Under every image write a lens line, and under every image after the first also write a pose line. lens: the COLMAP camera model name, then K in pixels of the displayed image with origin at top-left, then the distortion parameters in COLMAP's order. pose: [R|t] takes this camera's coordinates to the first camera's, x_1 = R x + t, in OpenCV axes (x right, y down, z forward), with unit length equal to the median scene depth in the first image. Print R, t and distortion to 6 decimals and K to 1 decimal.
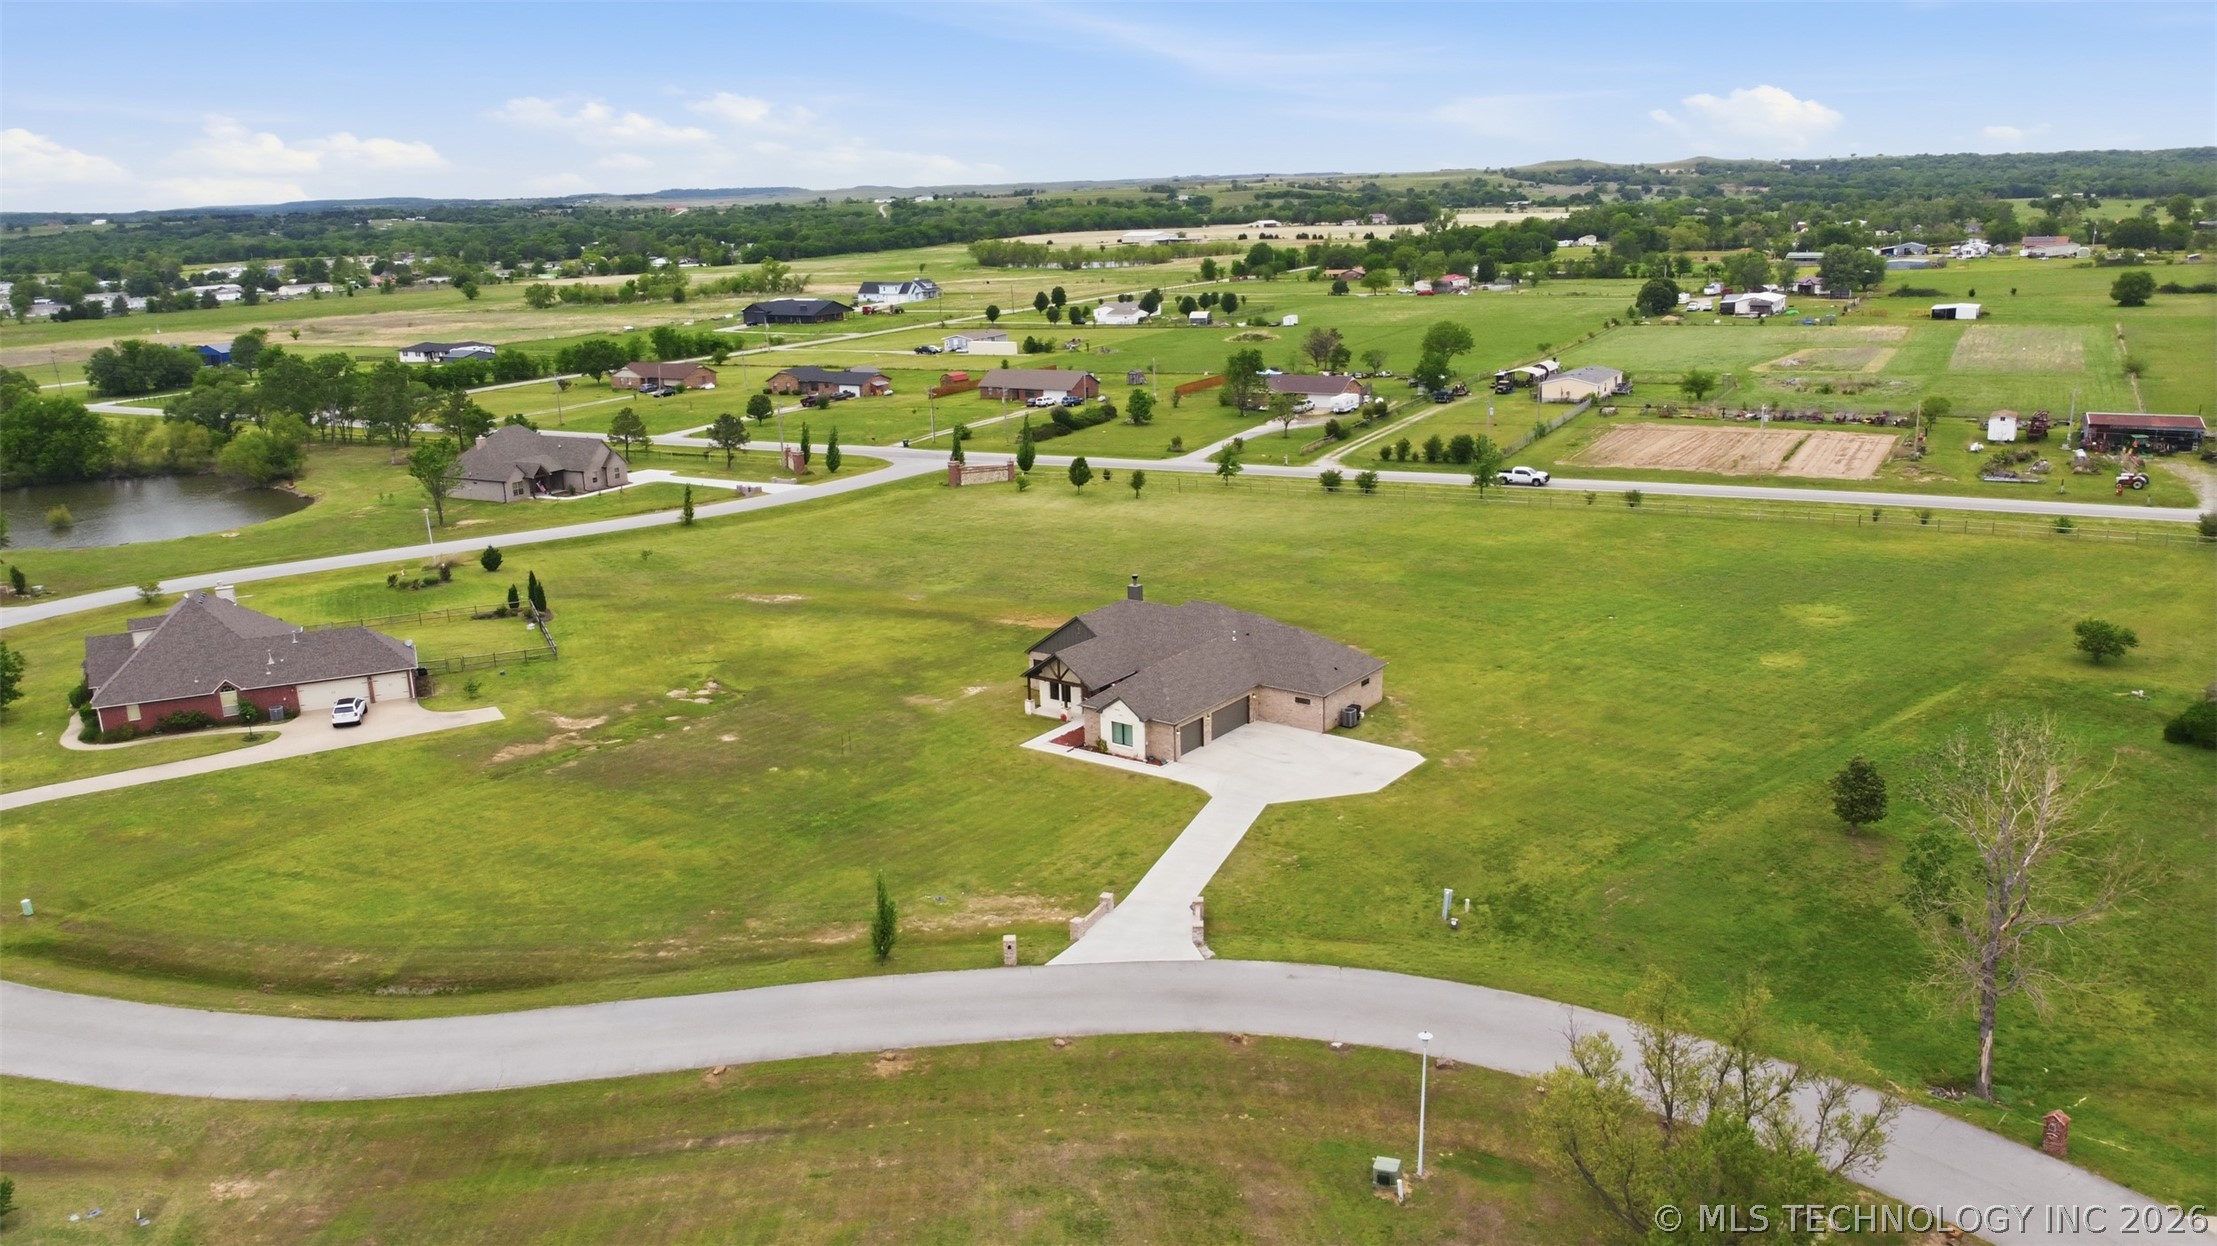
lens RADIAL K [[1648.4, 0, 1108.5], [0, 1648.4, 623.0], [0, 0, 1]] dist [0.001081, -0.002447]
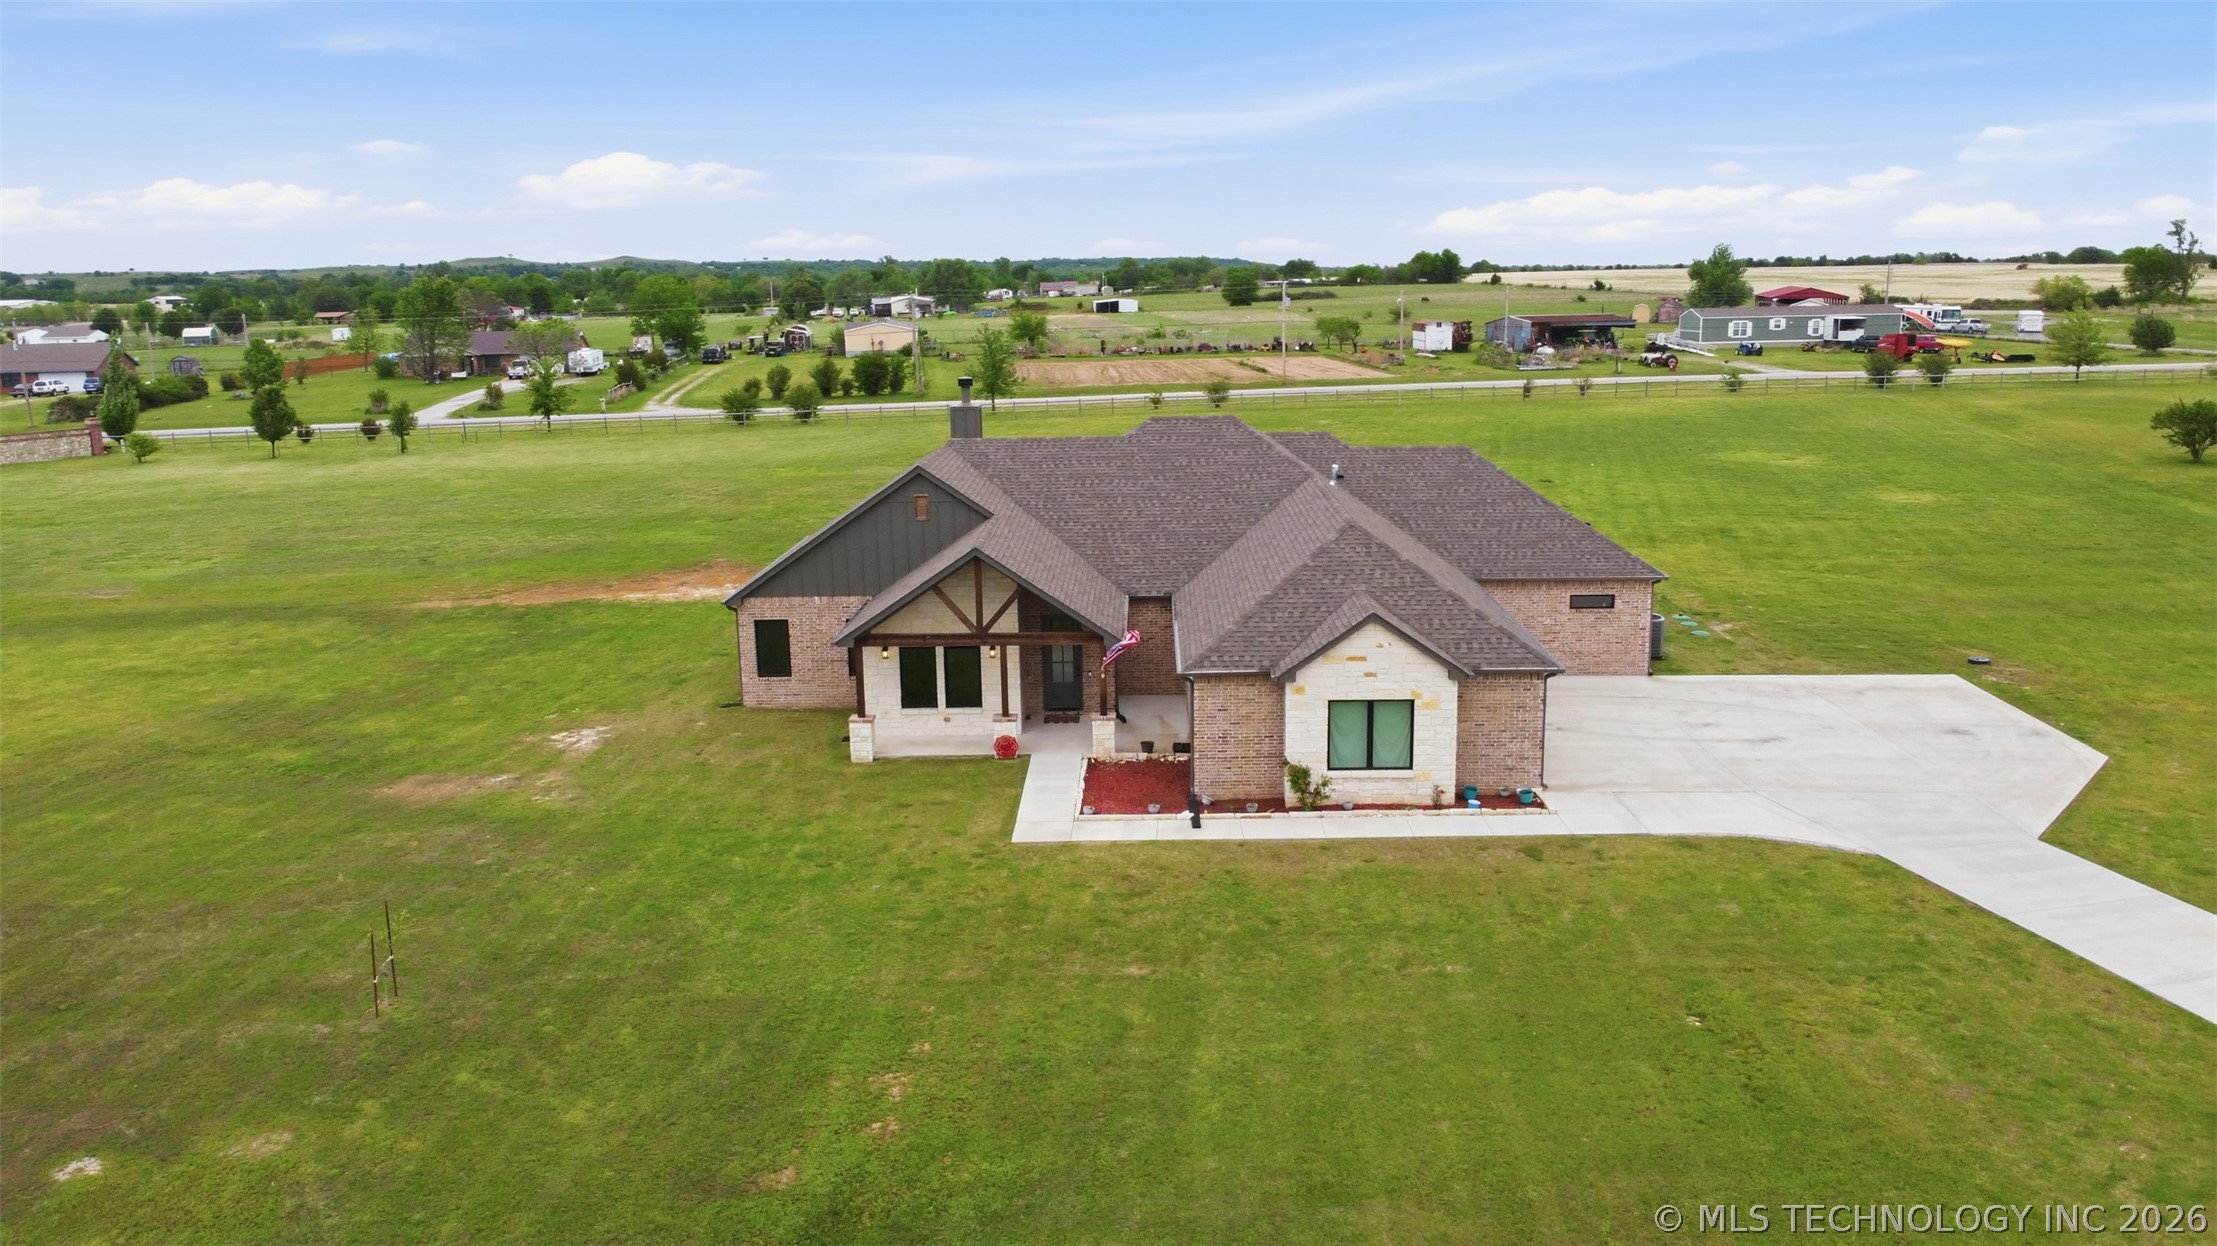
lens RADIAL K [[1665.4, 0, 1108.5], [0, 1665.4, 623.0], [0, 0, 1]] dist [0.002477, -0.007923]
pose [[0.814475, -0.103870, 0.570825, -0.203678], [0.140335, 0.989900, -0.020108, 0.044113], [-0.562971, 0.096484, 0.820825, 0.740326]]
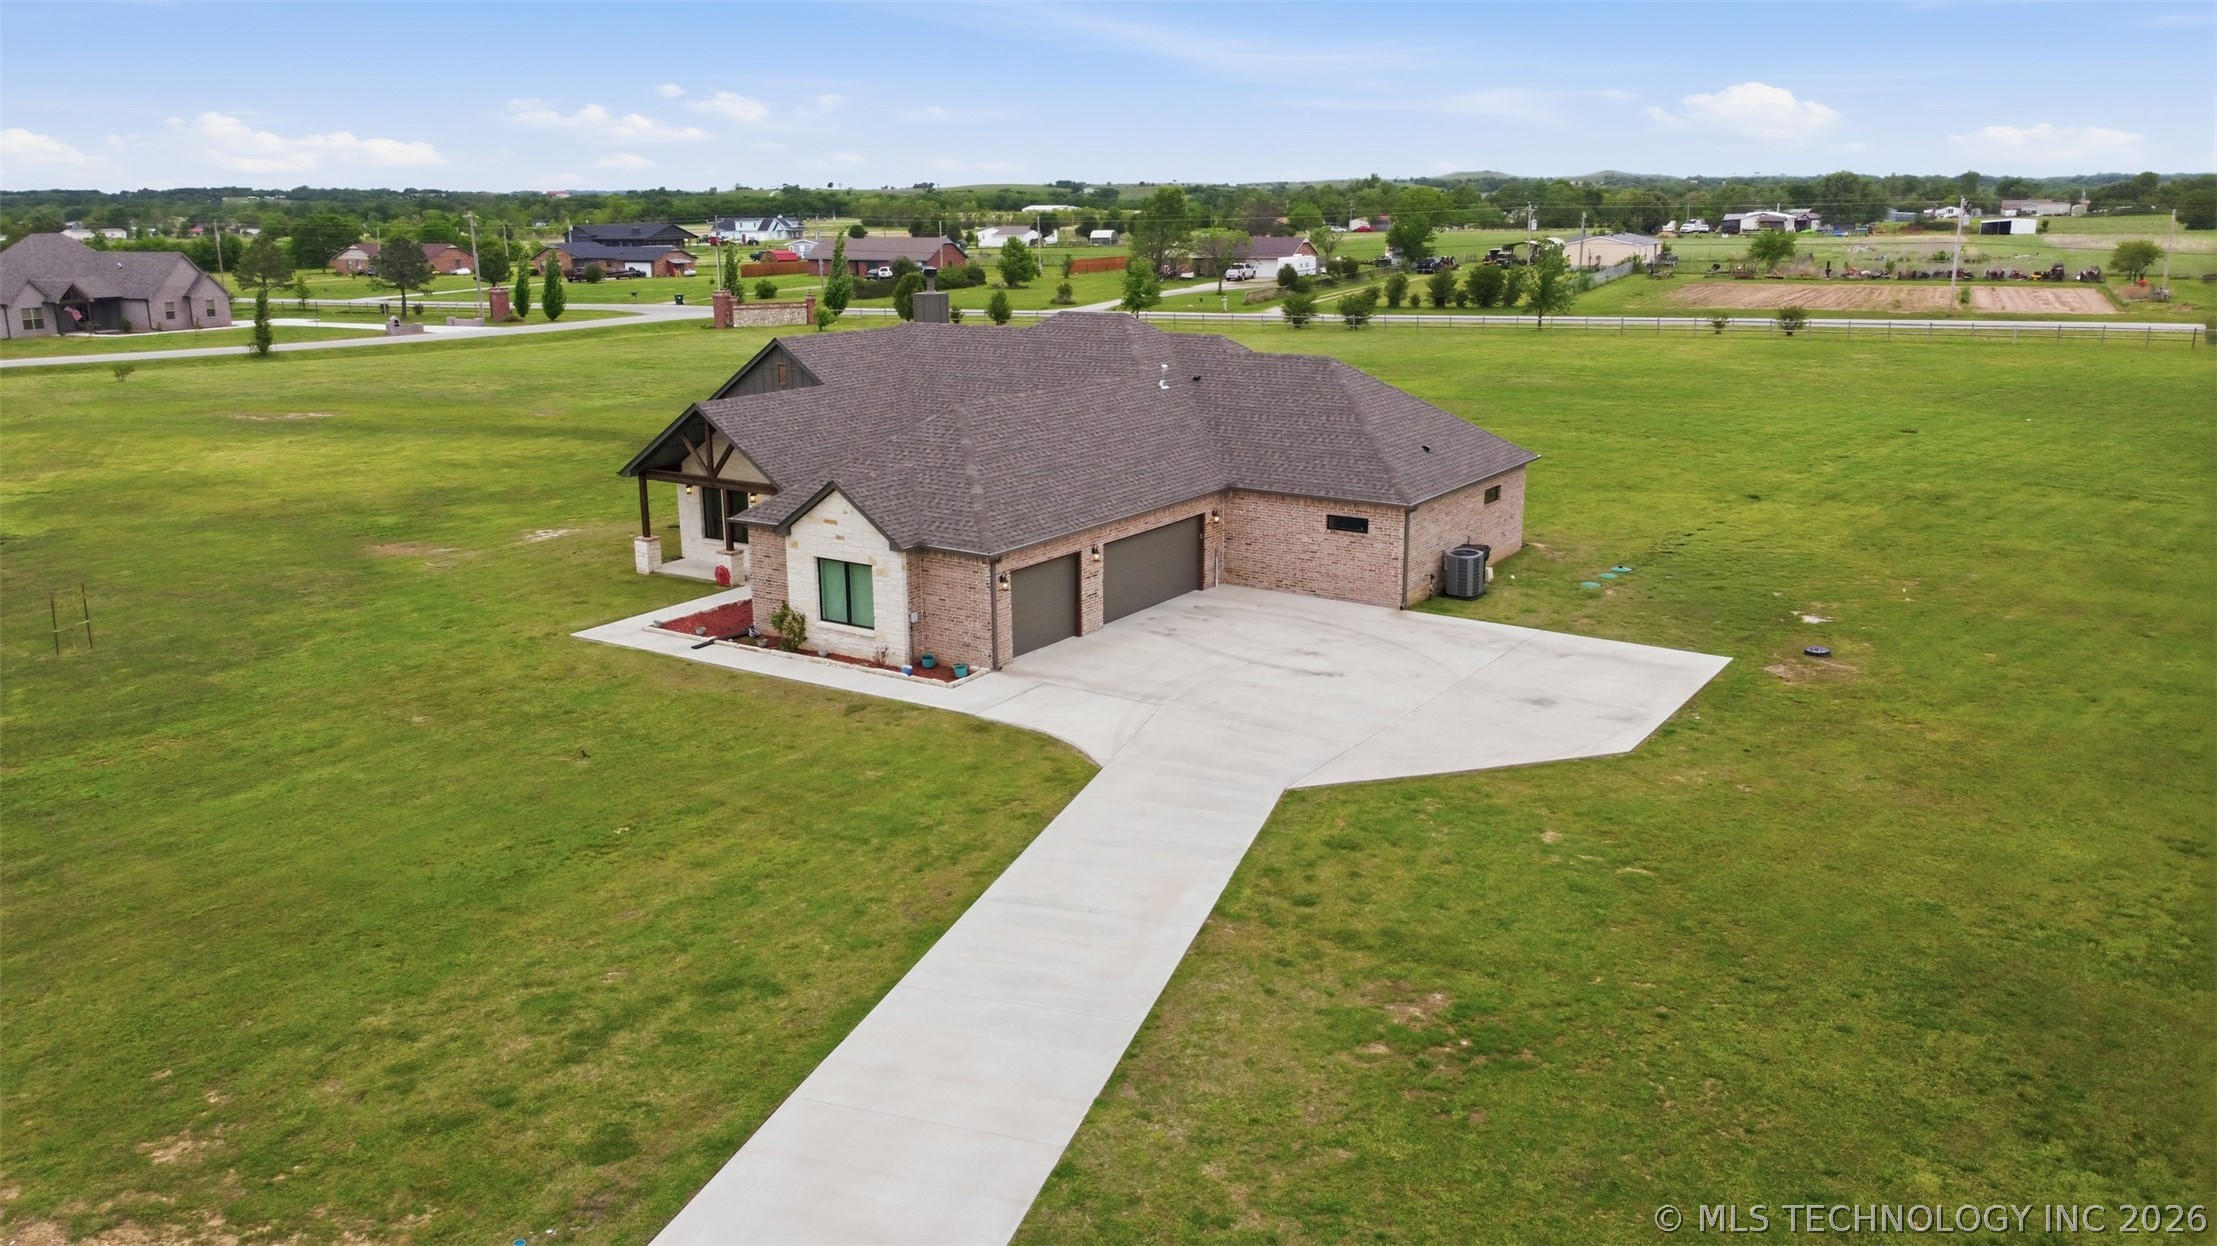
lens RADIAL K [[1665.4, 0, 1108.5], [0, 1665.4, 623.0], [0, 0, 1]] dist [0.002477, -0.007923]
pose [[0.998242, 0.008519, 0.058650, 0.041656], [-0.008030, 0.999931, -0.008569, 0.073600], [-0.058719, 0.008083, 0.998242, 0.626109]]
